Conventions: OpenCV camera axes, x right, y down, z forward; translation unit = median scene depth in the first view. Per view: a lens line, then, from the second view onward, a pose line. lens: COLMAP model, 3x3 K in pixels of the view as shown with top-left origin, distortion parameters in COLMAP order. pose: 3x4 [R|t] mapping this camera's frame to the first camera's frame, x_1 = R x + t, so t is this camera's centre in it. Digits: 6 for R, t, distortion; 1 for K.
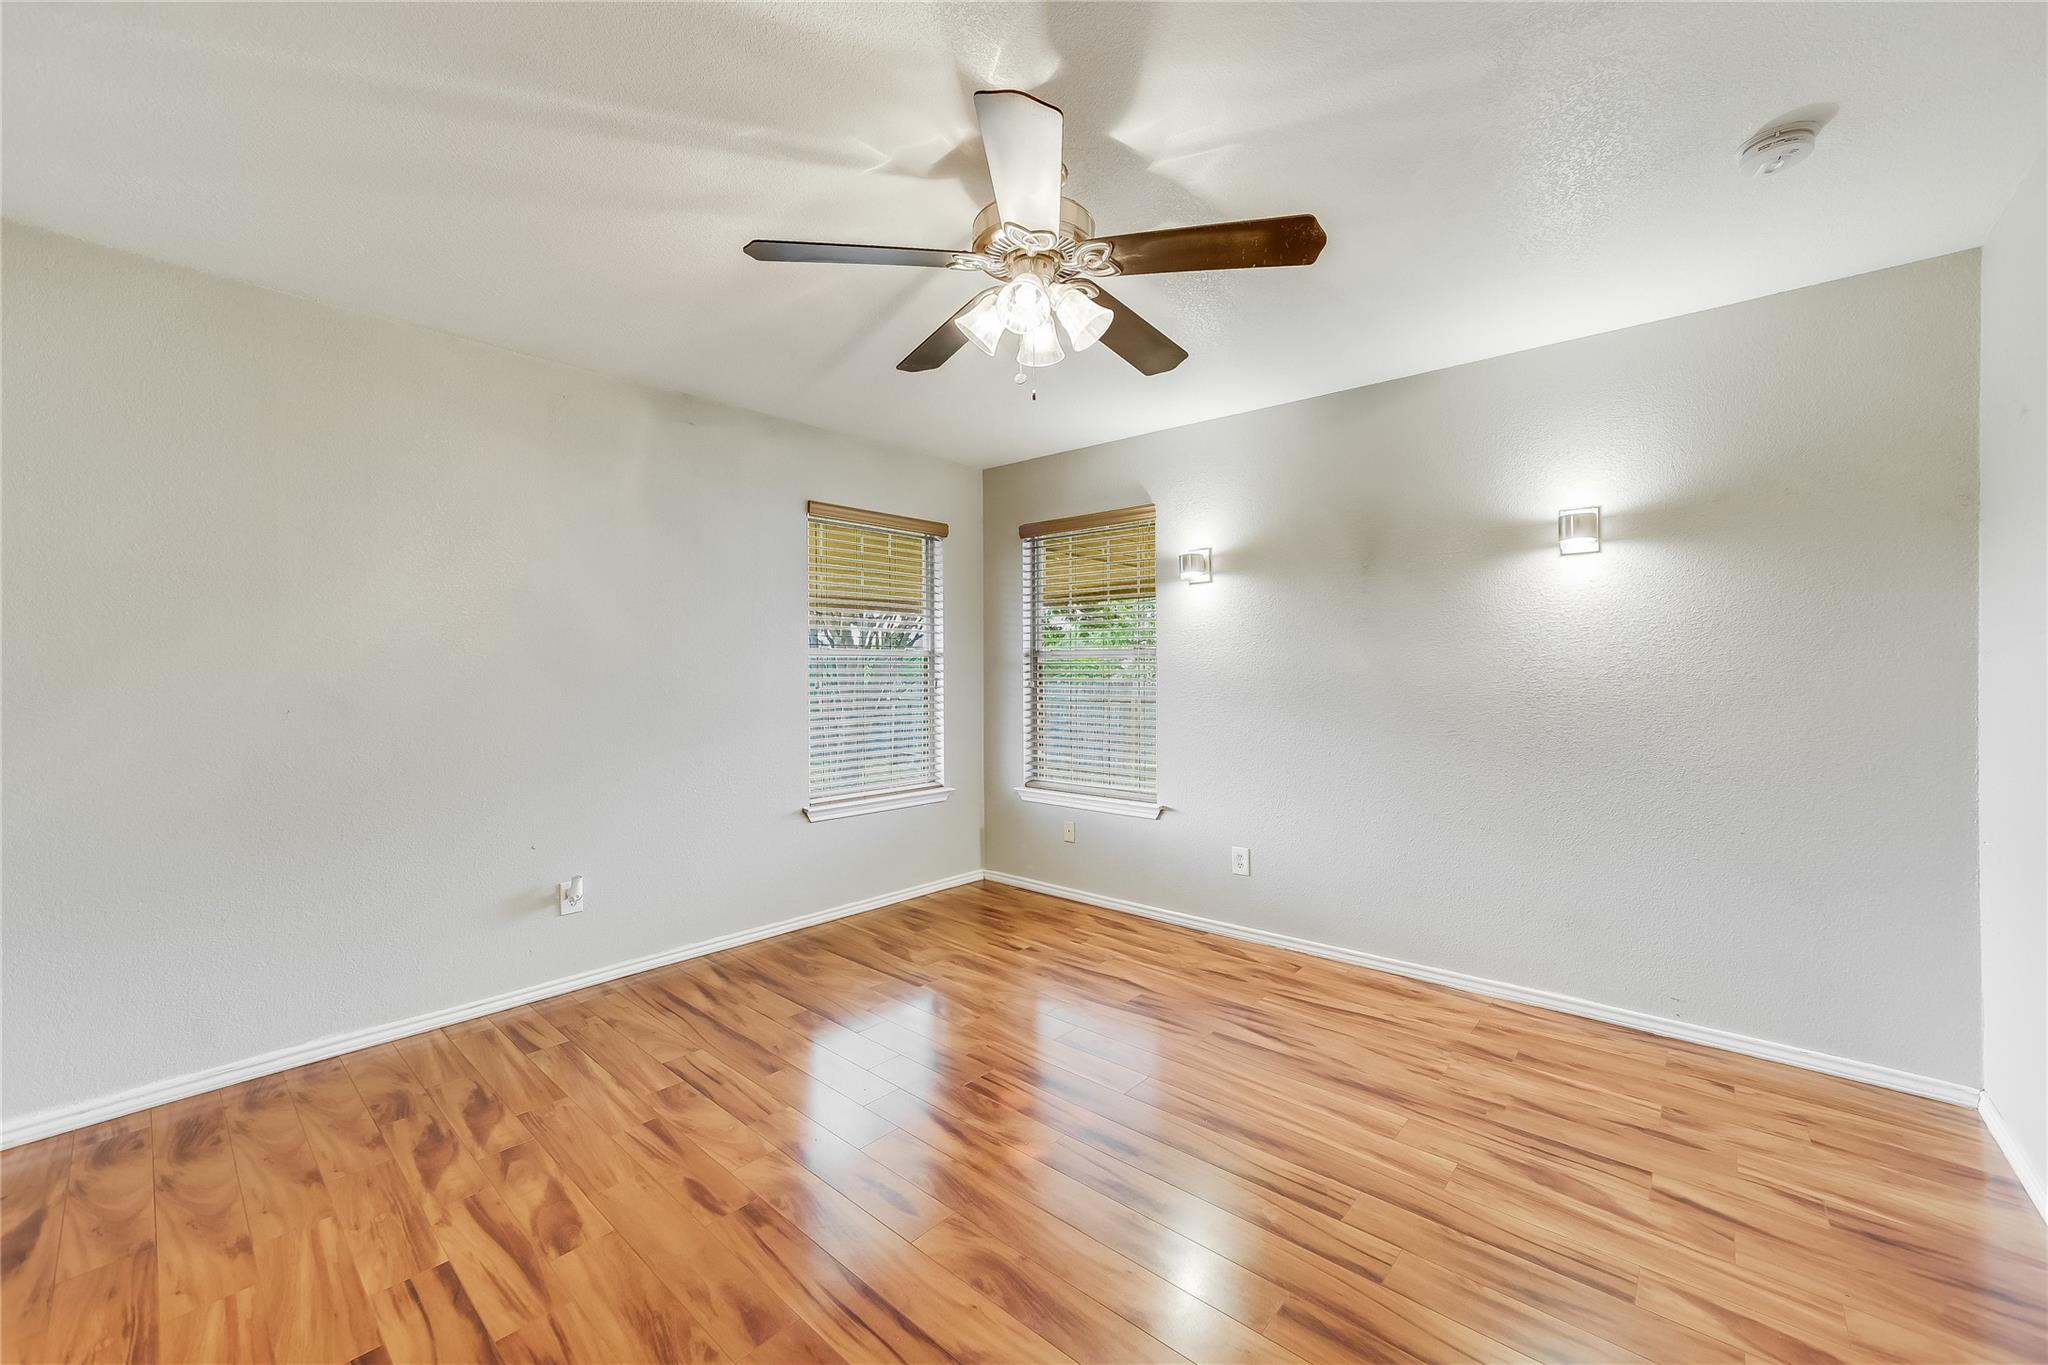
lens RADIAL K [[822.0, 0, 1036.9], [0, 822.0, 668.1], [0, 0, 1]] dist [-0.038656, 0.014340]
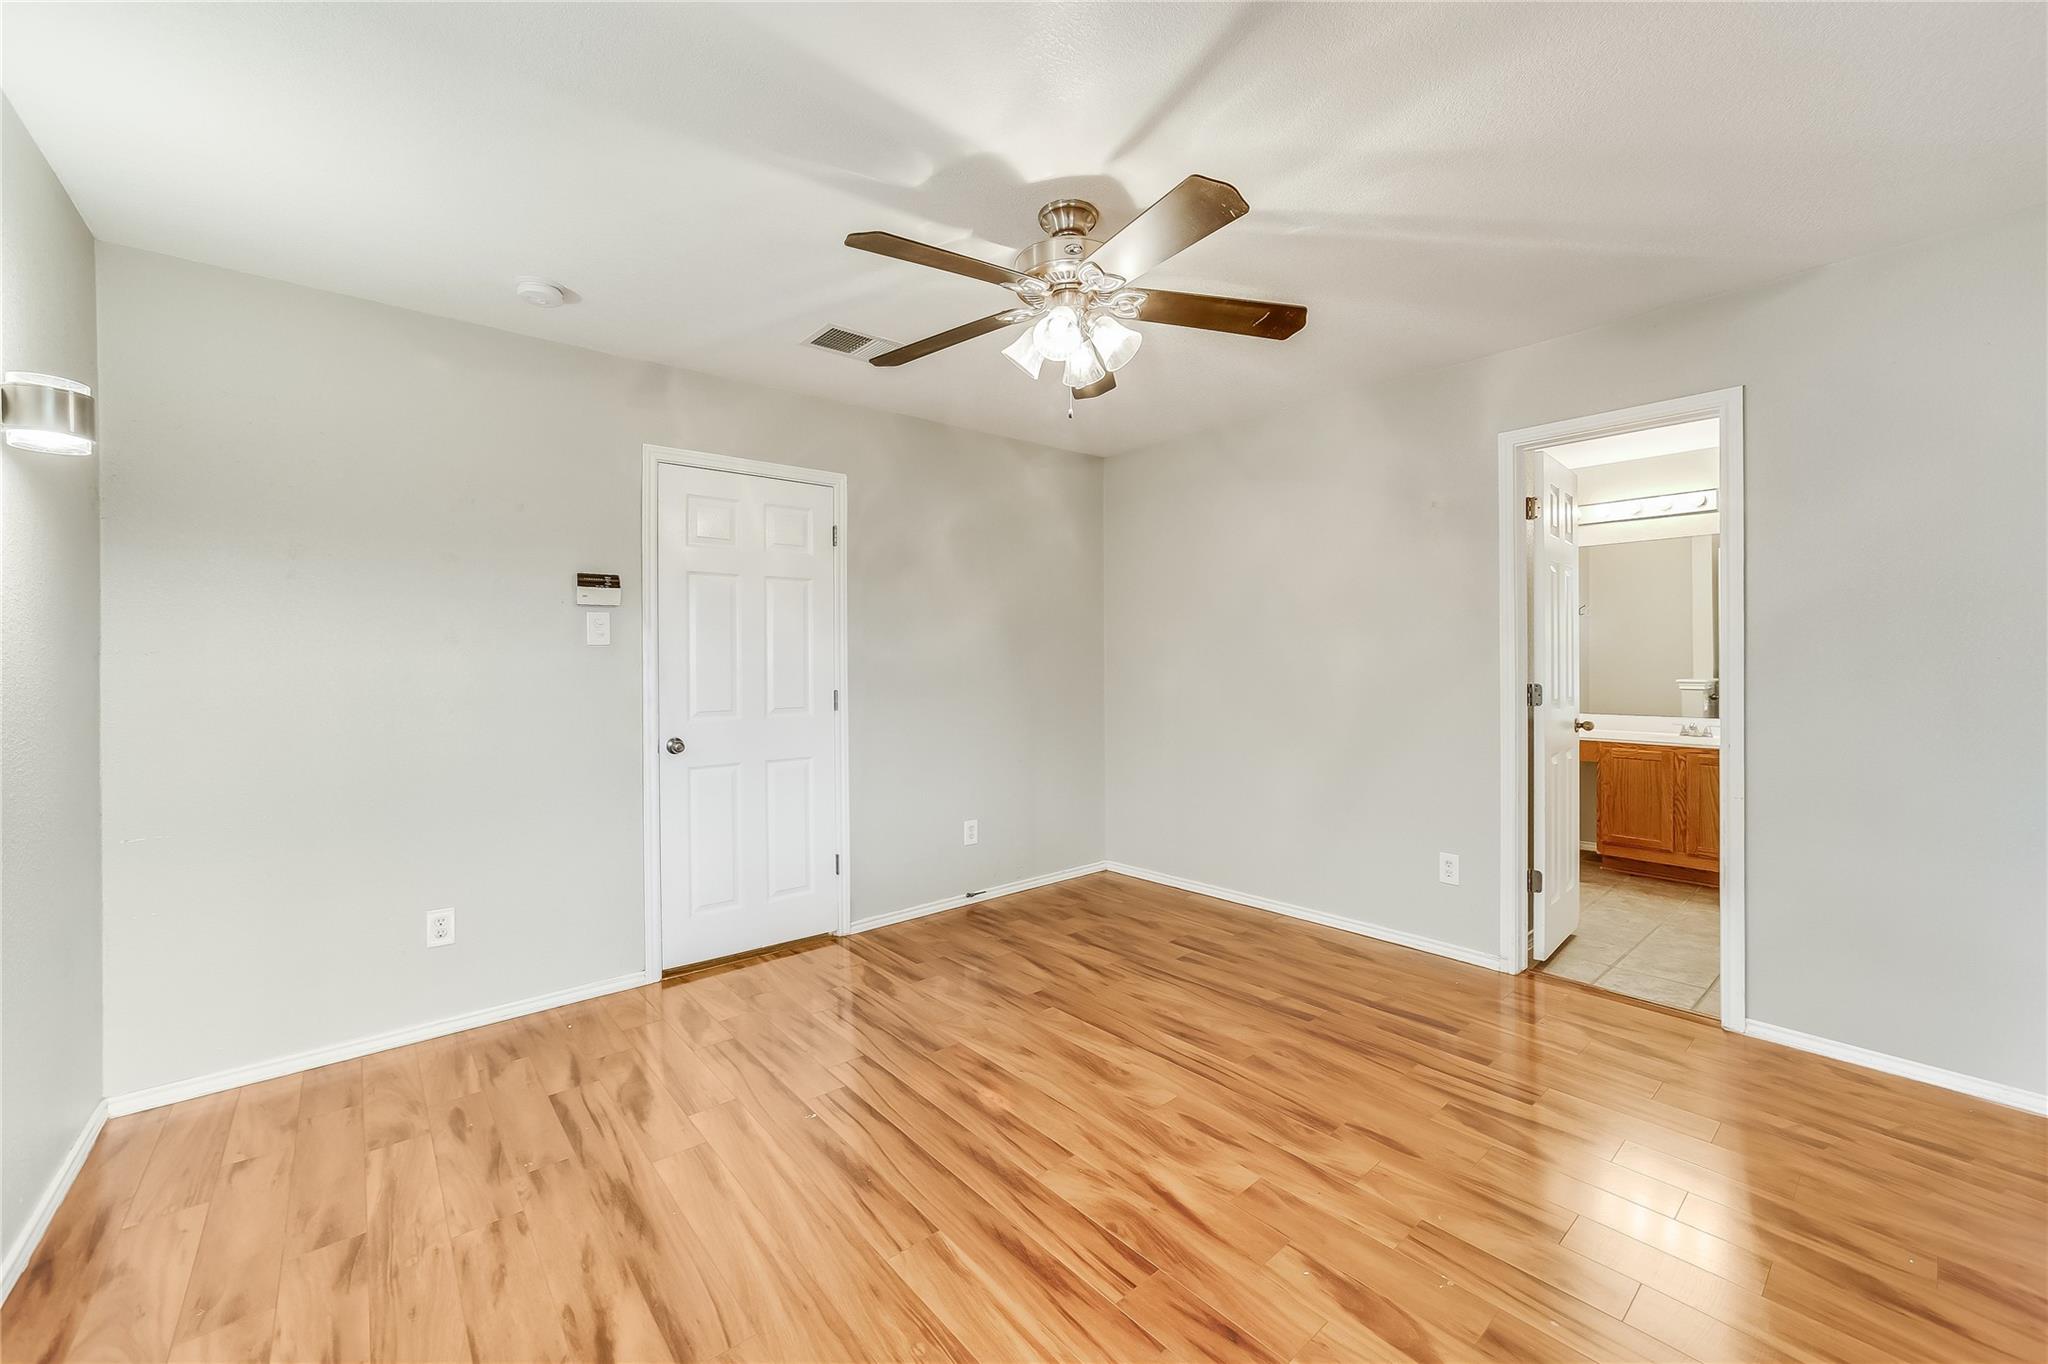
lens RADIAL K [[822.0, 0, 1036.9], [0, 822.0, 667.6], [0, 0, 1]] dist [-0.038656, 0.014340]
pose [[-0.990334, 0.010248, 0.138325, -0.099977], [0.010815, 0.999936, 0.003344, 0.009203], [-0.138282, 0.004808, -0.990381, 1.959638]]
